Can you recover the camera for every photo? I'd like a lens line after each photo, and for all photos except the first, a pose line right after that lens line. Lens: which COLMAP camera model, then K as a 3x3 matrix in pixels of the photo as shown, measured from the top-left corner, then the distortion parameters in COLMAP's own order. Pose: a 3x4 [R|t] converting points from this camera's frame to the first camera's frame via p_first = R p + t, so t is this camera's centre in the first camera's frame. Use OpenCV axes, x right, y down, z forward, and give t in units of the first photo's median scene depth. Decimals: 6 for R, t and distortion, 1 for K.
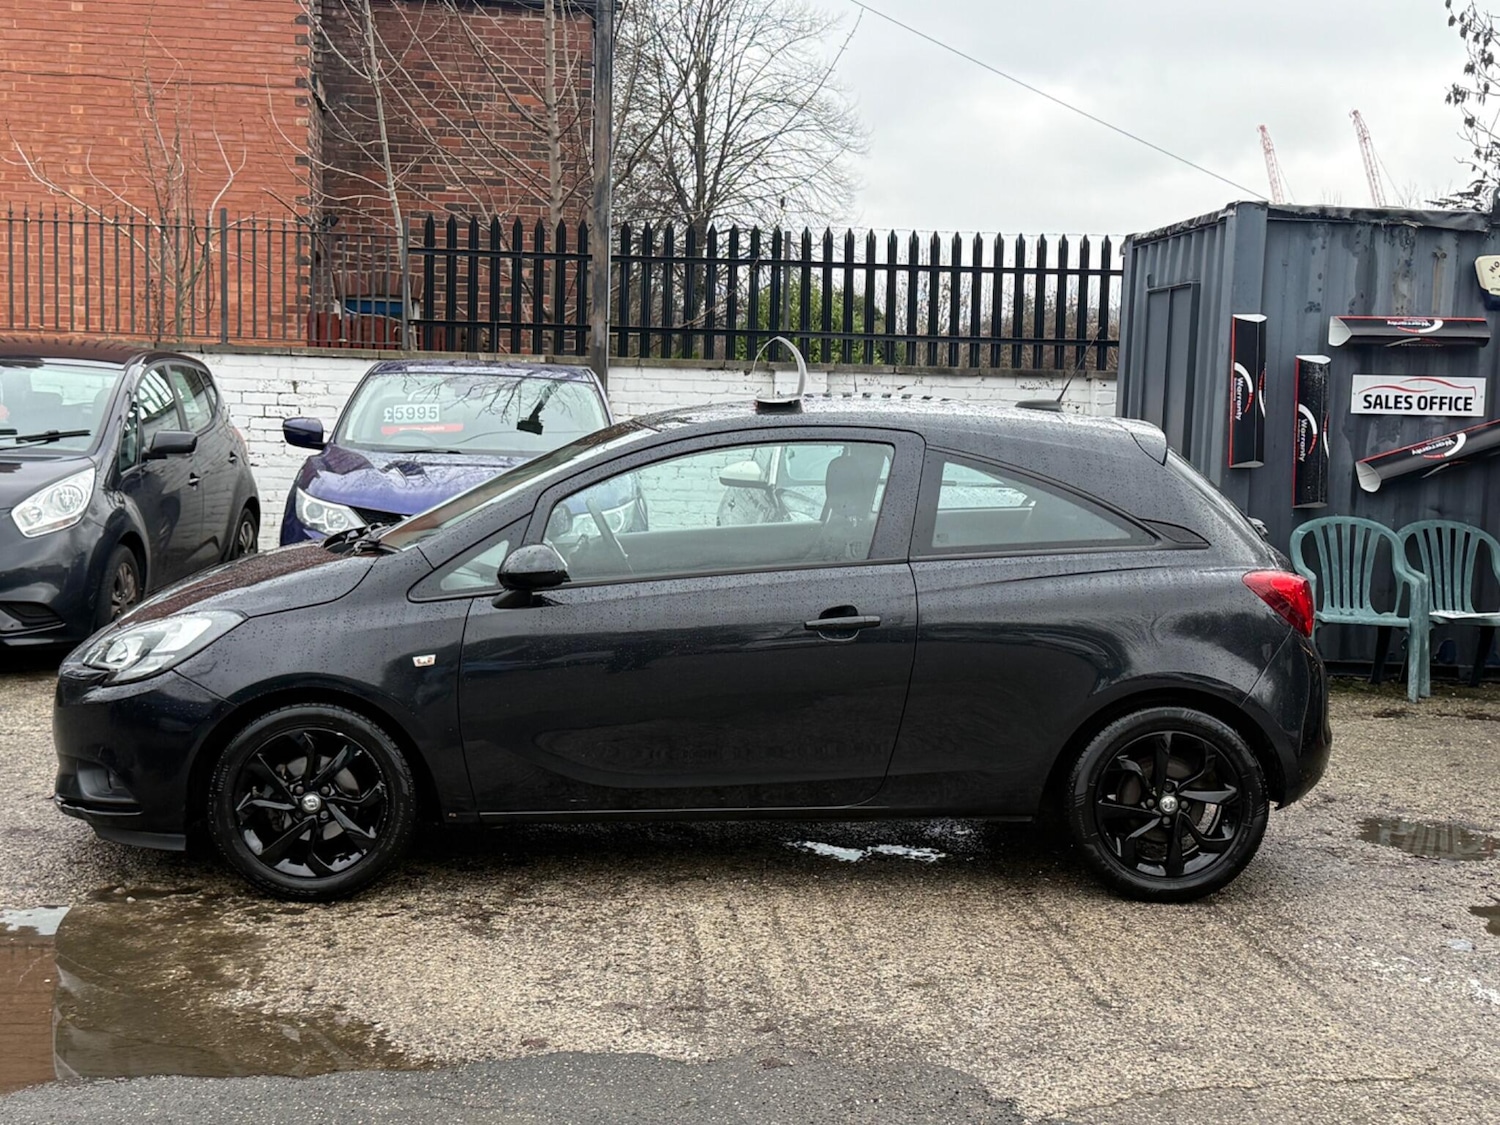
lens RADIAL K [[2024.5, 0, 752.5], [0, 2024.5, 560.5], [0, 0, 1]] dist [0.108315, 0.000000]
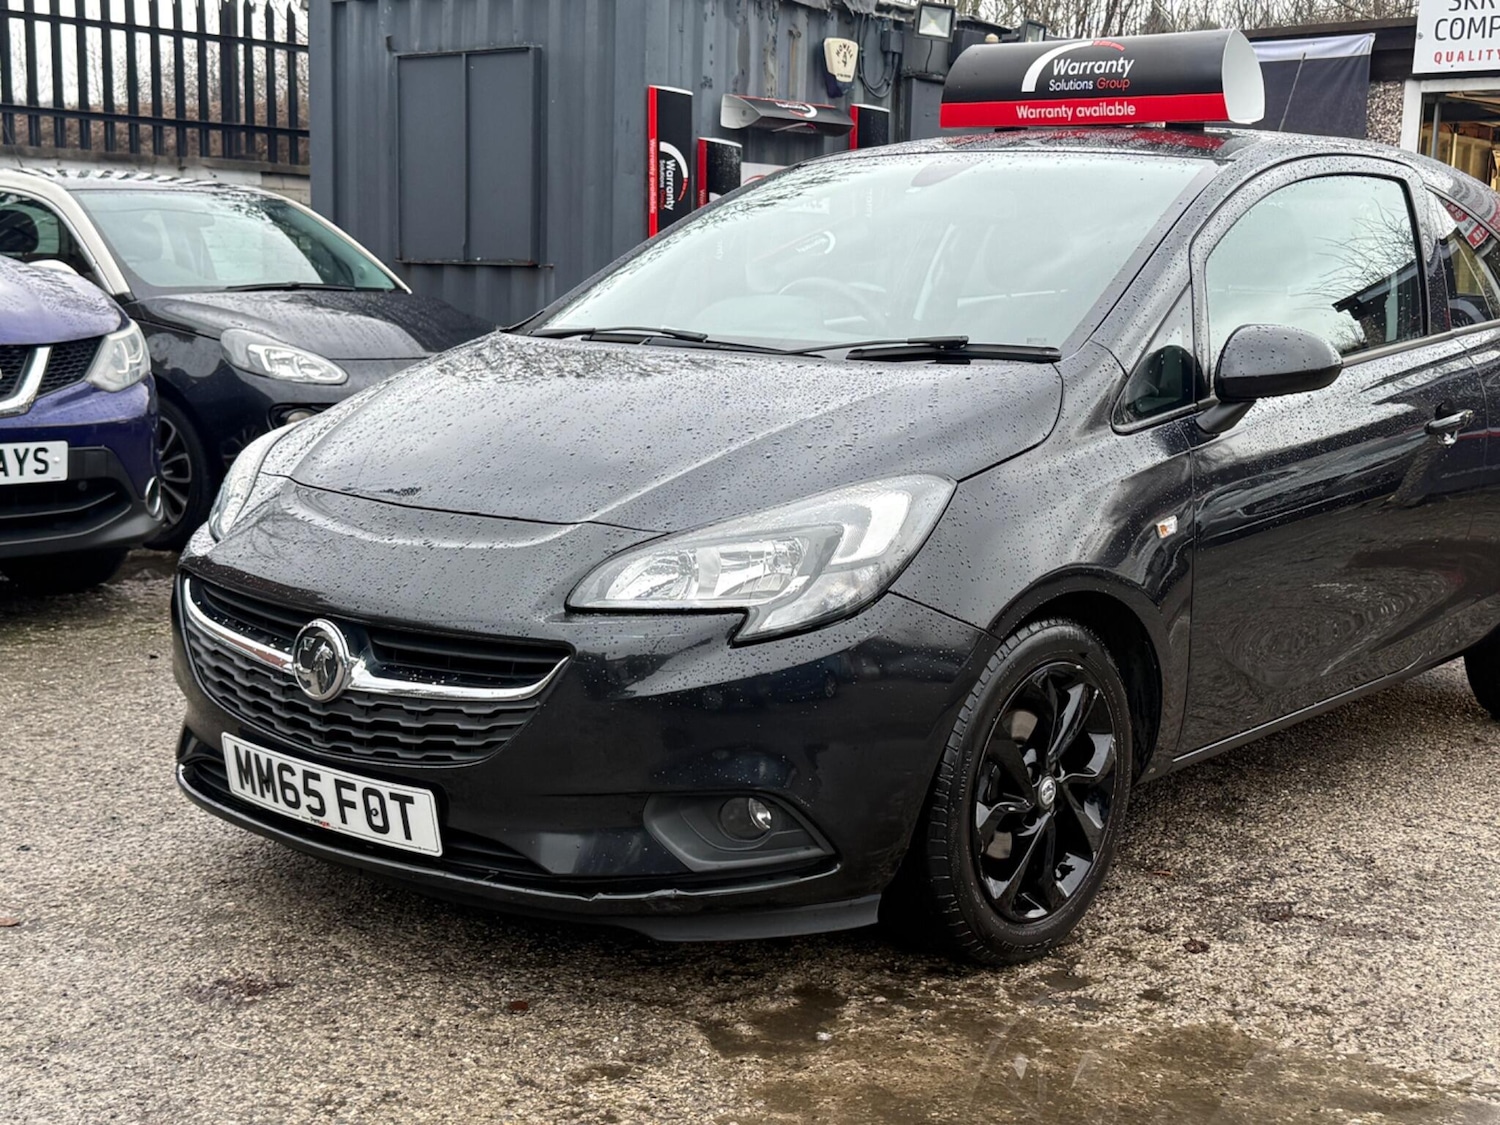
lens RADIAL K [[2030.7, 0, 761.2], [0, 2030.7, 578.1], [0, 0, 1]] dist [0.135220, 0.000000]
pose [[0.691878, -0.117870, 0.712328, -0.674036], [0.056702, 0.992408, 0.109141, -0.010119], [-0.719785, -0.035122, 0.693308, 0.649501]]
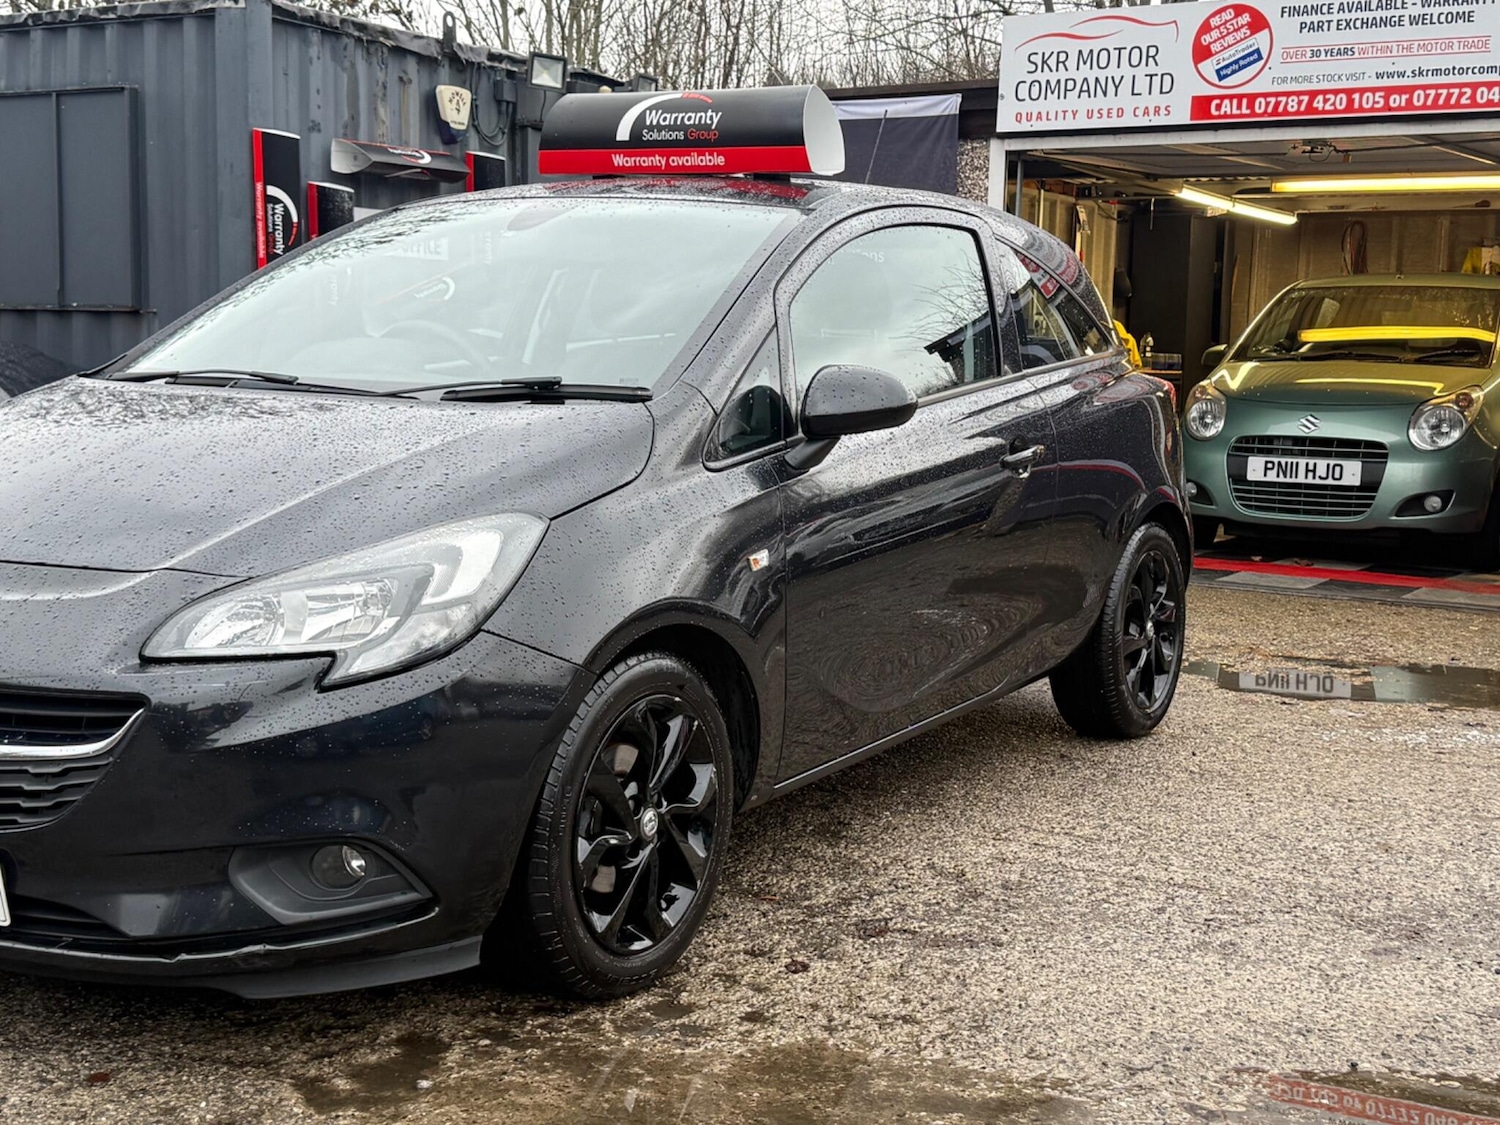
lens RADIAL K [[2030.7, 0, 762.1], [0, 2030.7, 563.0], [0, 0, 1]] dist [0.135220, 0.000000]
pose [[0.554628, -0.112444, 0.824466, -0.669785], [0.068134, 0.993637, 0.089682, -0.007076], [-0.829304, 0.006434, 0.558761, 0.635123]]
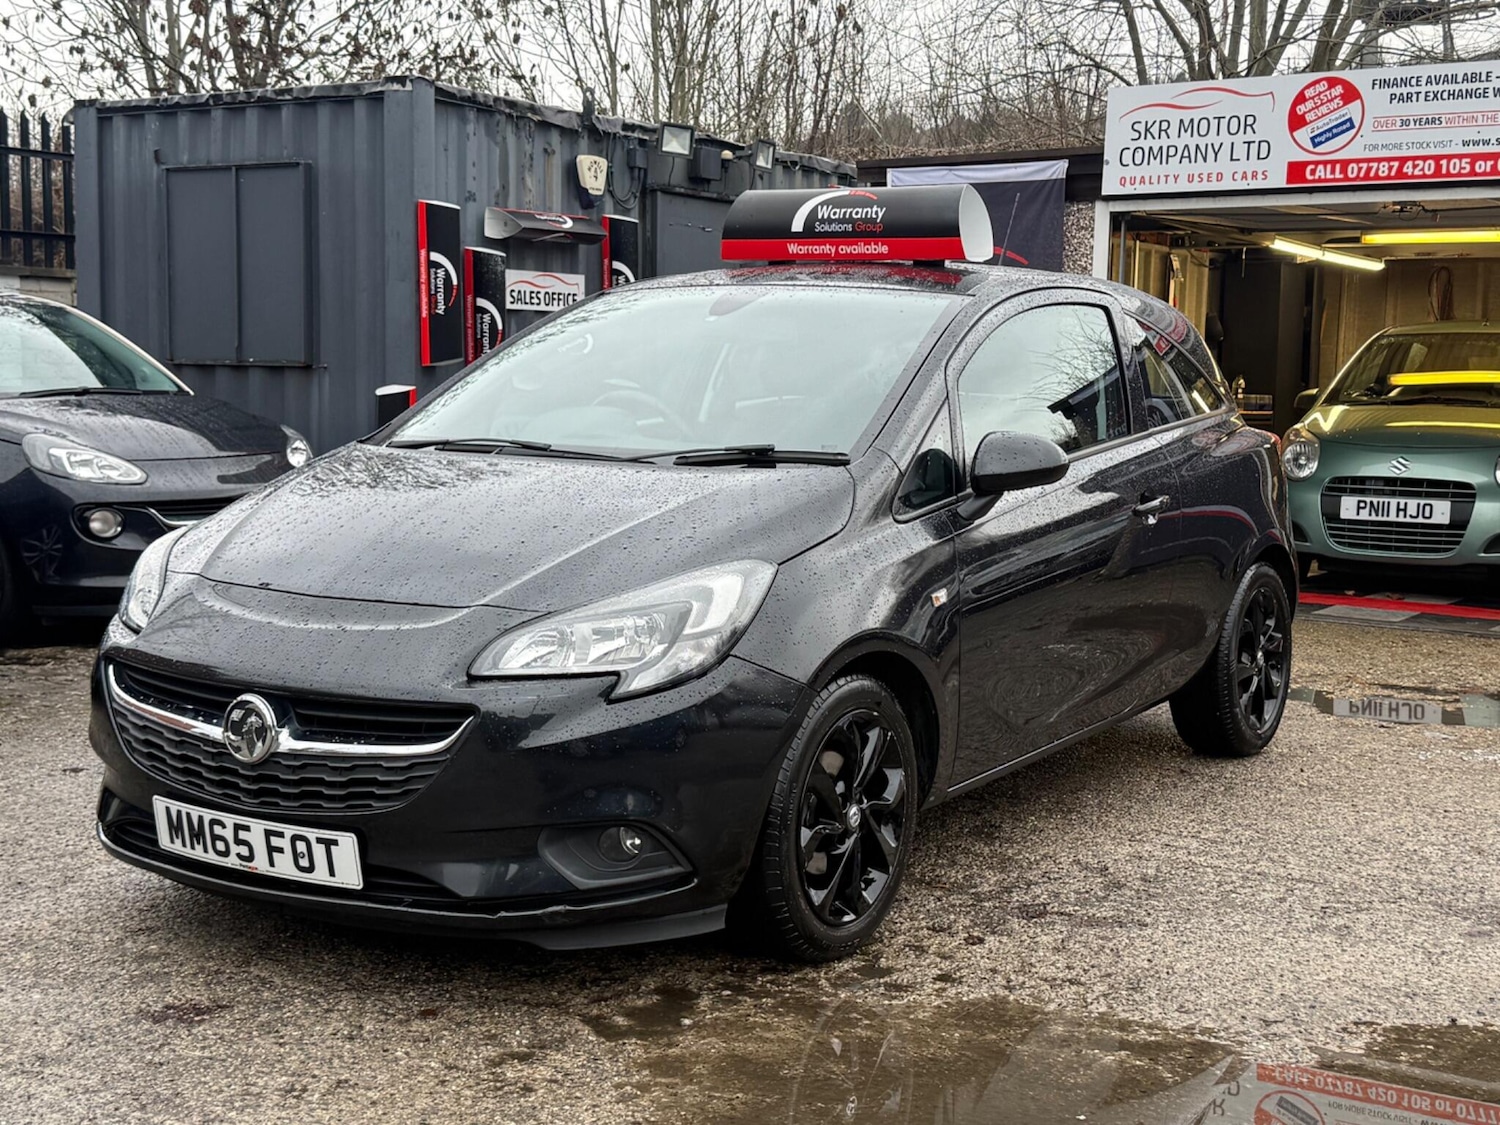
lens RADIAL K [[2030.7, 0, 748.6], [0, 2030.7, 563.9], [0, 0, 1]] dist [0.135220, 0.000000]
pose [[0.588997, -0.100469, 0.801866, -0.790838], [0.071259, 0.994834, 0.072305, -0.022884], [-0.804988, 0.014553, 0.593113, 0.599970]]
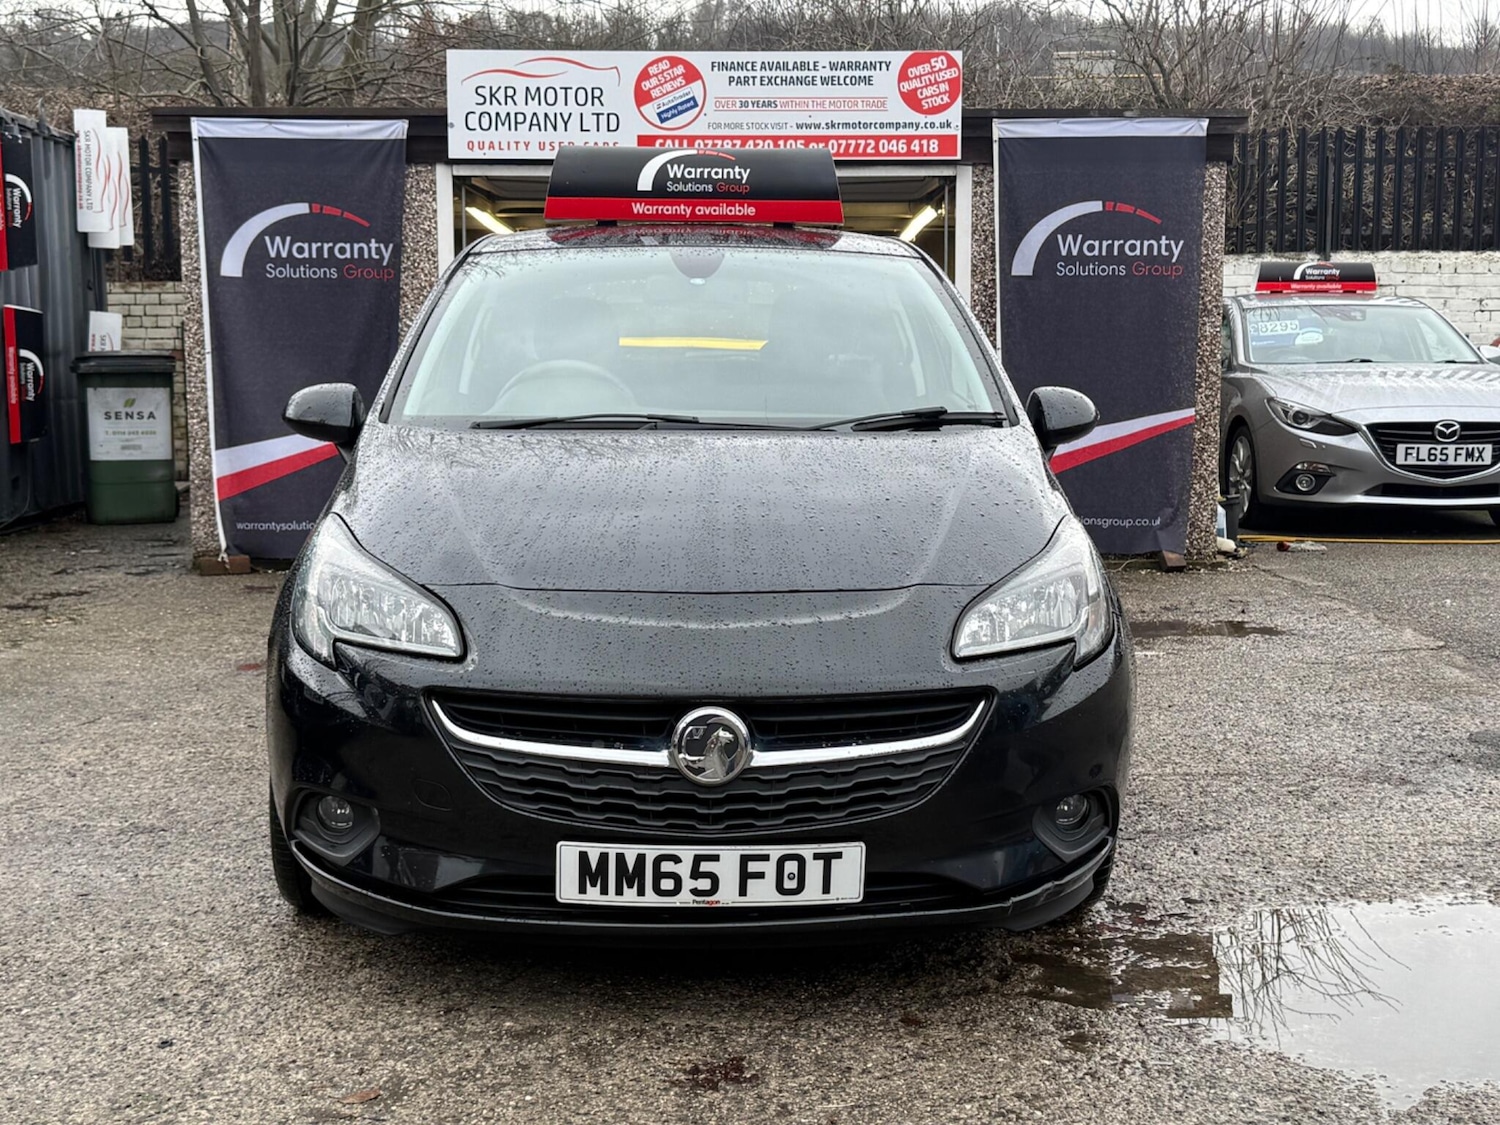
lens RADIAL K [[2030.7, 0, 736.0], [0, 2030.7, 558.7], [0, 0, 1]] dist [0.135220, 0.000000]
pose [[0.033156, -0.138858, 0.989757, -0.927384], [0.092249, 0.986499, 0.135311, -0.064120], [-0.995184, 0.086818, 0.045518, 1.076520]]
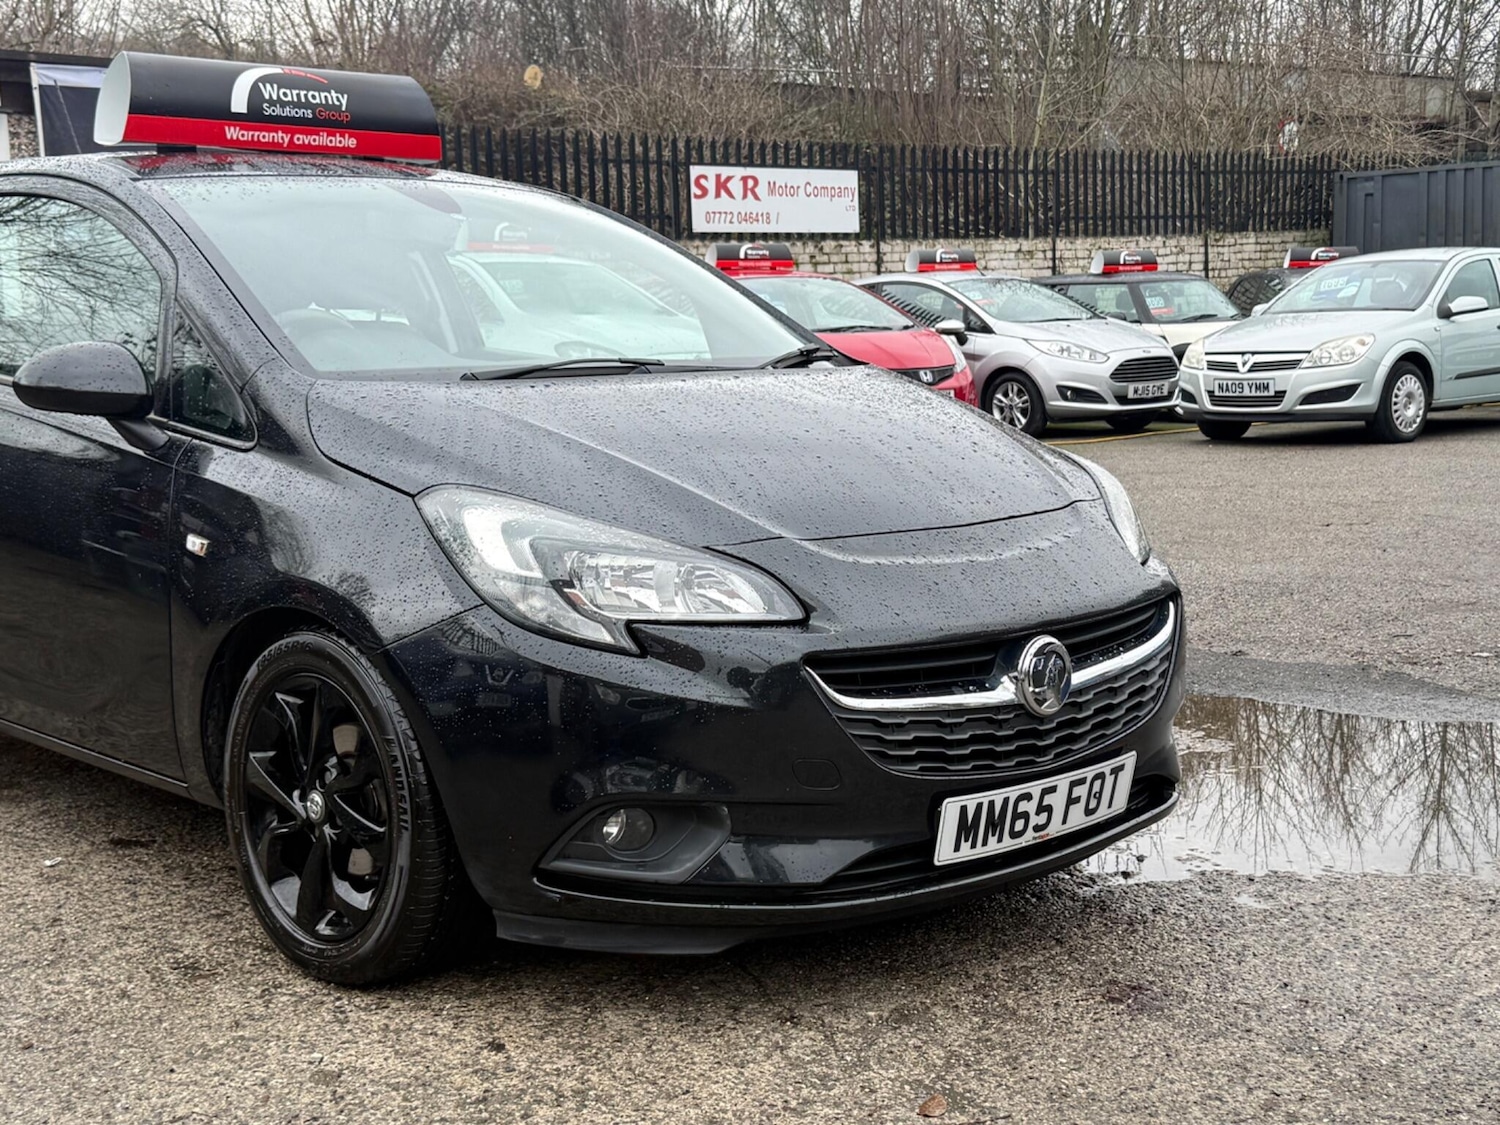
lens RADIAL K [[2030.7, 0, 749.7], [0, 2030.7, 565.3], [0, 0, 1]] dist [0.135220, 0.000000]
pose [[-0.647736, -0.108257, 0.754135, -0.732892], [0.071036, 0.976959, 0.201257, -0.082678], [-0.758546, 0.183932, -0.625121, 1.519200]]
